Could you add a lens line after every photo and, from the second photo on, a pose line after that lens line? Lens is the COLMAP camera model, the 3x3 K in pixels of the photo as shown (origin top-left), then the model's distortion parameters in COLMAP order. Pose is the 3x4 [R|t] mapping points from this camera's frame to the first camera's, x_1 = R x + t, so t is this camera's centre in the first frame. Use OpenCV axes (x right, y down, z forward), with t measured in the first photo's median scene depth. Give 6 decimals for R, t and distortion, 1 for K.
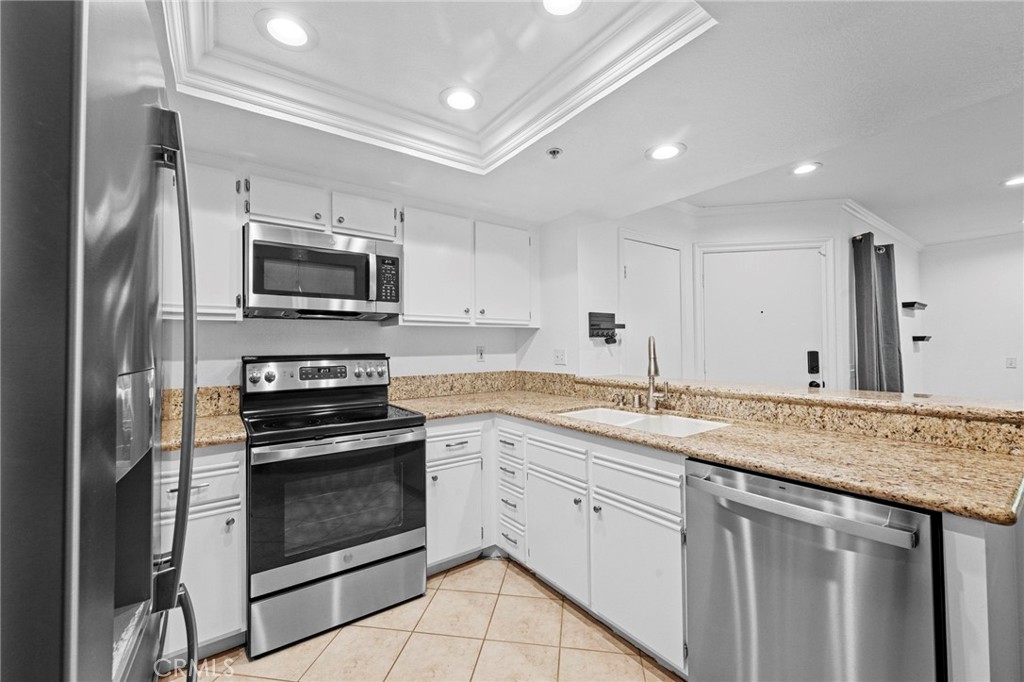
lens RADIAL K [[412.2, 0, 512.7], [0, 412.2, 338.9], [0, 0, 1]] dist [0.002954, -0.000529]
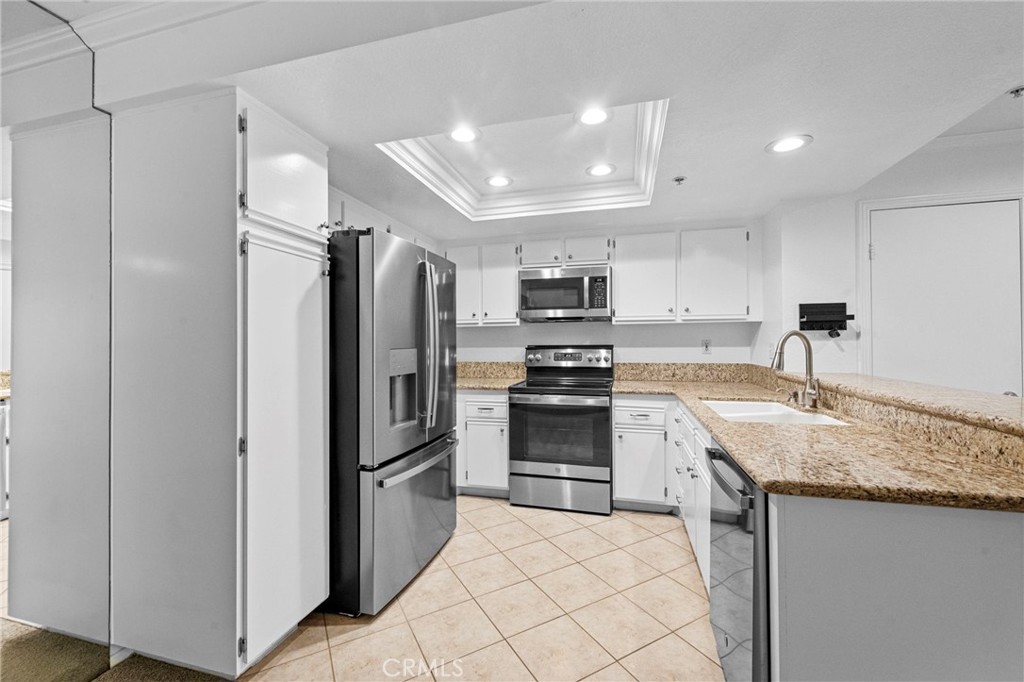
lens RADIAL K [[412.2, 0, 512.7], [0, 412.2, 338.9], [0, 0, 1]] dist [0.002954, -0.000529]
pose [[0.626596, 0.001128, -0.779343, 0.655960], [0.014998, 0.999796, 0.013506, -0.009666], [0.779200, -0.020151, 0.626451, -0.128501]]
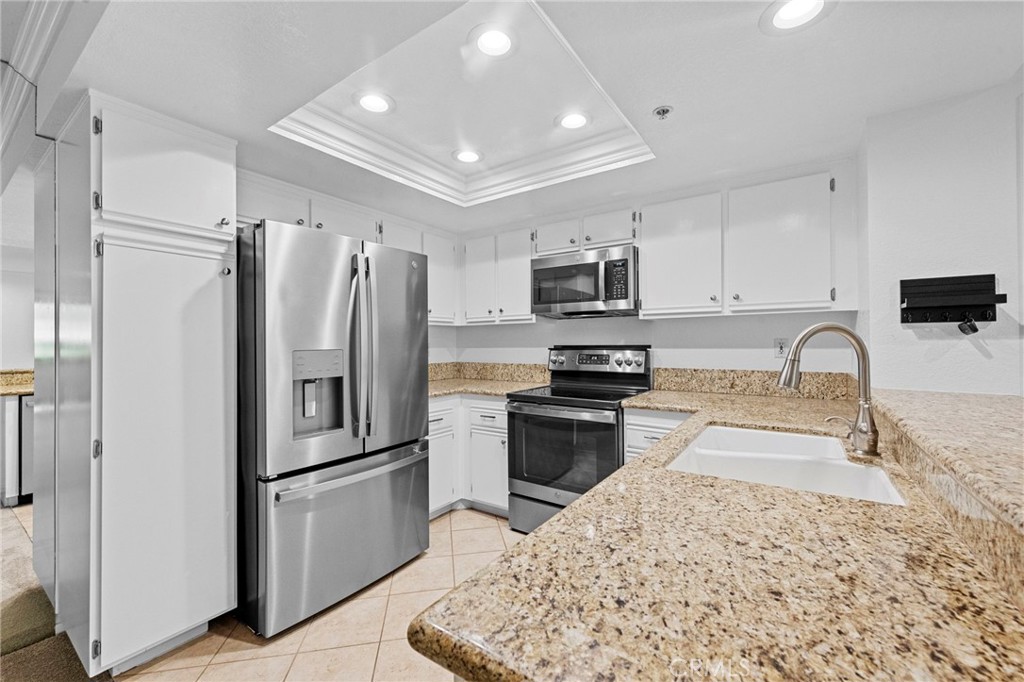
lens RADIAL K [[412.2, 0, 512.7], [0, 412.2, 338.9], [0, 0, 1]] dist [0.002954, -0.000529]
pose [[0.332438, 0.002707, -0.943121, 0.713647], [0.023593, 0.999659, 0.011185, -0.001836], [0.942830, -0.025970, 0.332261, 0.368834]]
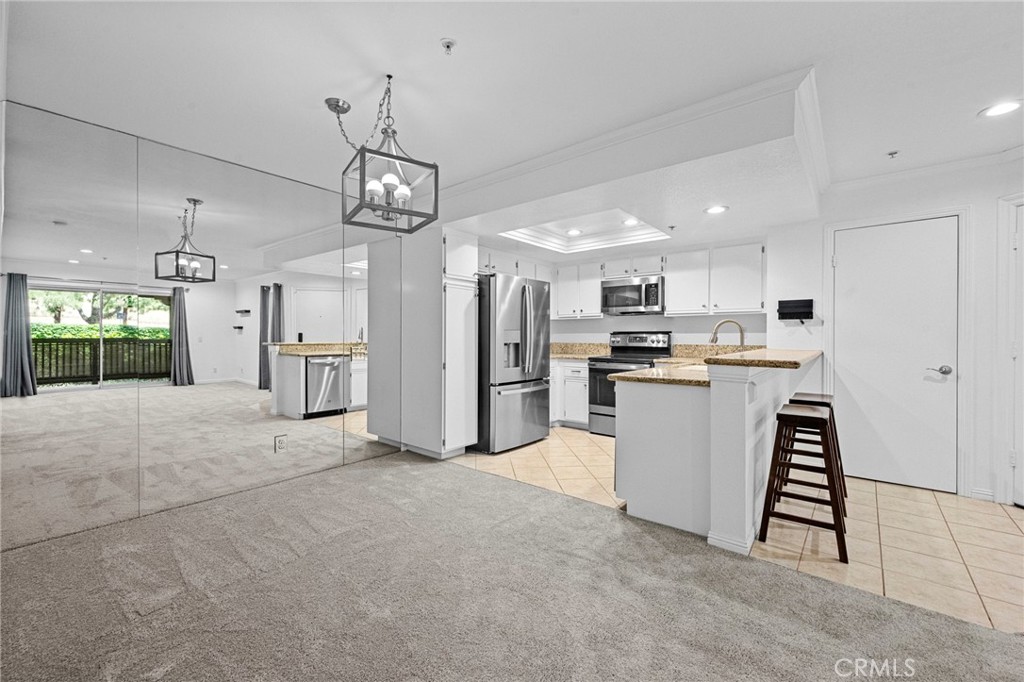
lens RADIAL K [[412.2, 0, 512.7], [0, 412.2, 338.9], [0, 0, 1]] dist [0.002954, -0.000529]
pose [[0.251924, 0.019647, -0.967548, 1.613366], [0.015145, 0.999591, 0.024241, 0.016260], [0.967628, -0.020761, 0.251524, -0.209382]]
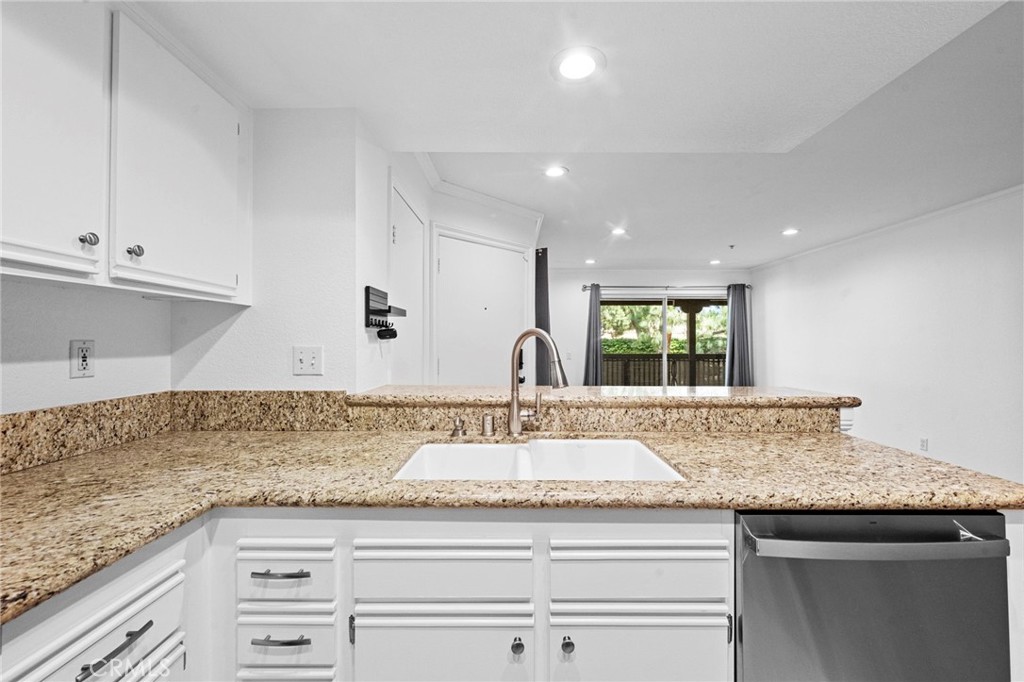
lens RADIAL K [[412.2, 0, 512.7], [0, 412.2, 338.9], [0, 0, 1]] dist [0.002954, -0.000529]
pose [[0.588881, 0.017247, 0.808036, -0.225545], [-0.023758, 0.999710, -0.004023, 0.013431], [-0.807870, -0.016829, 0.589120, 0.603487]]
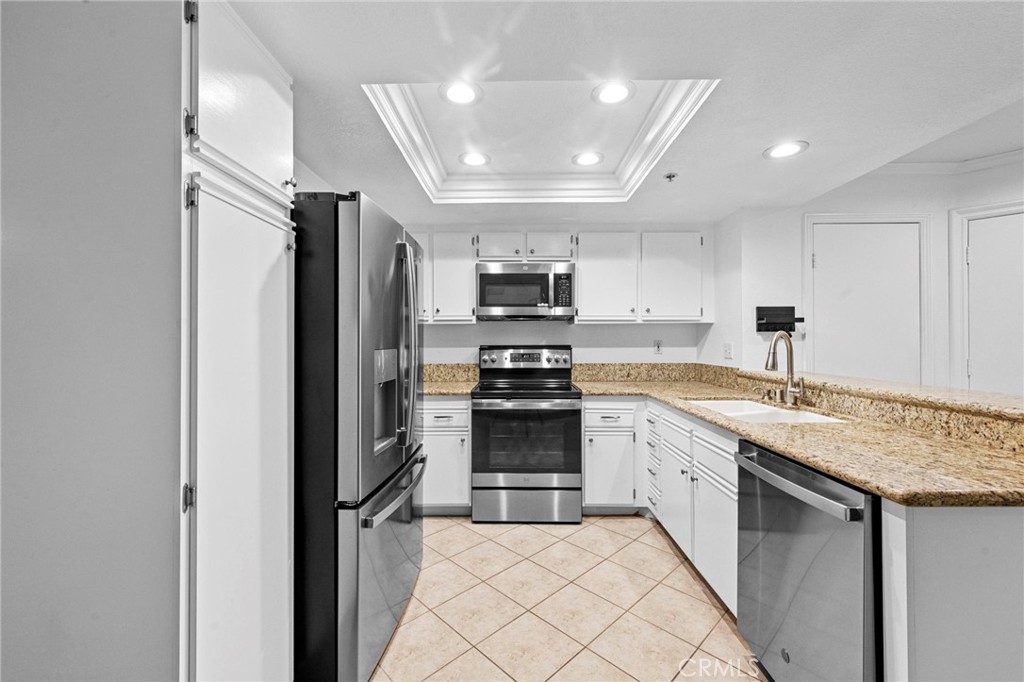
lens RADIAL K [[412.2, 0, 512.7], [0, 412.2, 338.9], [0, 0, 1]] dist [0.002954, -0.000529]
pose [[0.802303, 0.004655, -0.596898, 0.397268], [0.005723, 0.999864, 0.015490, -0.007243], [0.596889, -0.015844, 0.802167, -0.200208]]
